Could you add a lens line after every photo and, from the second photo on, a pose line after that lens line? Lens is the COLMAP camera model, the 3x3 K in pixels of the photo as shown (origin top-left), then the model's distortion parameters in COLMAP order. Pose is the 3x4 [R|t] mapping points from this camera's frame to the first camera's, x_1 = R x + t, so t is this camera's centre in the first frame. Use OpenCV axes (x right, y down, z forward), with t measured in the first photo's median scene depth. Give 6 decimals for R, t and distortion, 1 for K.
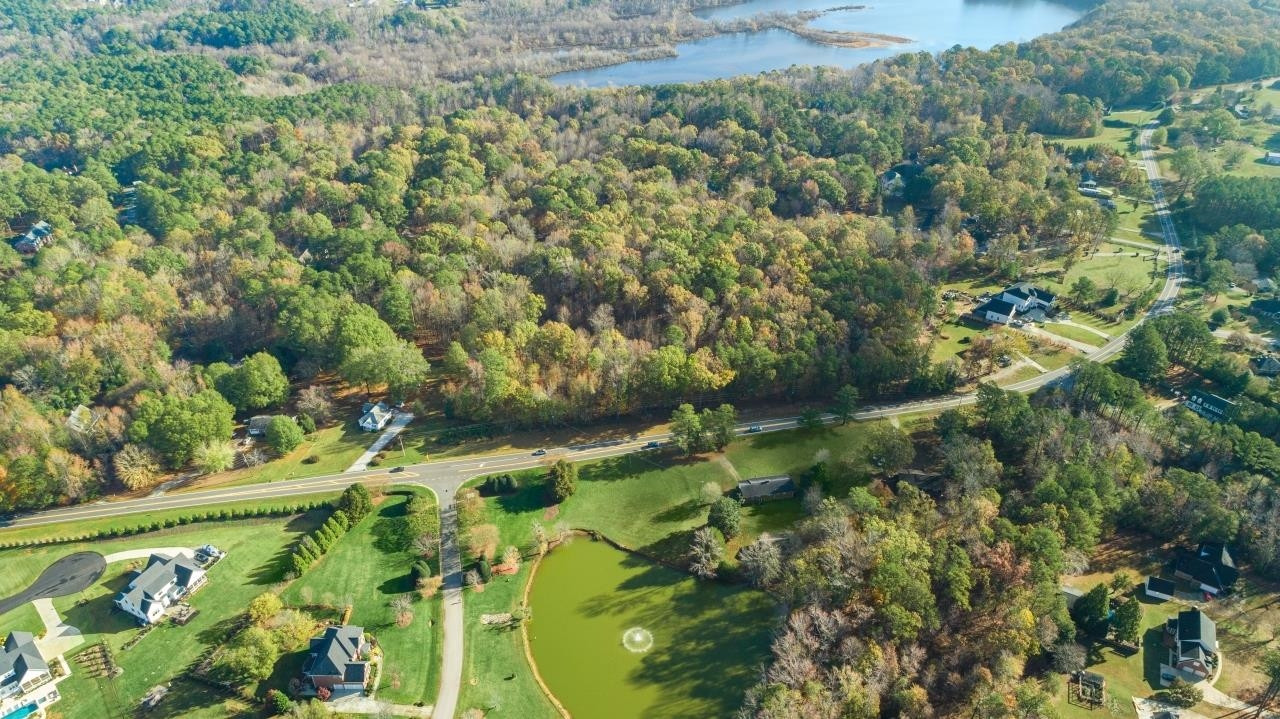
lens RADIAL K [[856.2, 0, 640.0], [0, 856.2, 359.5], [0, 0, 1]] dist [-0.018300, 0.007515]
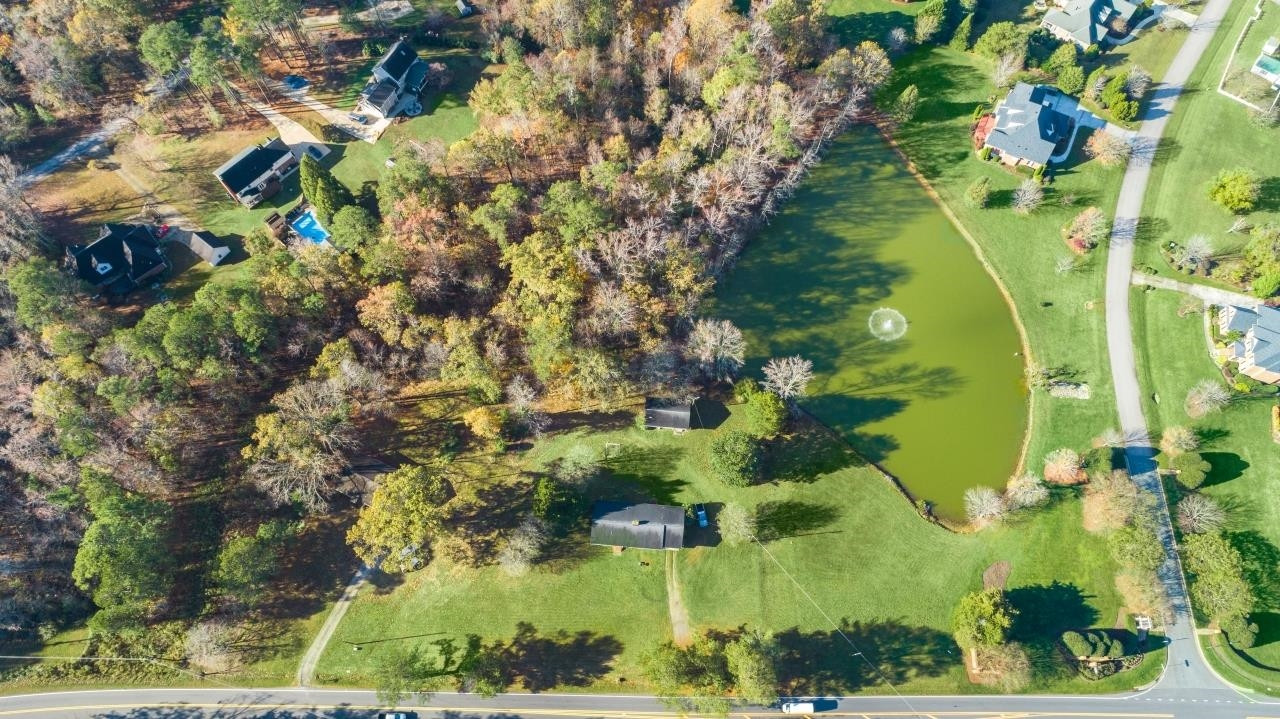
lens RADIAL K [[856.2, 0, 640.0], [0, 856.2, 359.5], [0, 0, 1]] dist [-0.018300, 0.007515]
pose [[-0.968453, -0.231788, 0.091507, 0.109350], [0.129554, -0.154628, 0.979442, -0.381350], [-0.212874, 0.960398, 0.179779, 0.719750]]
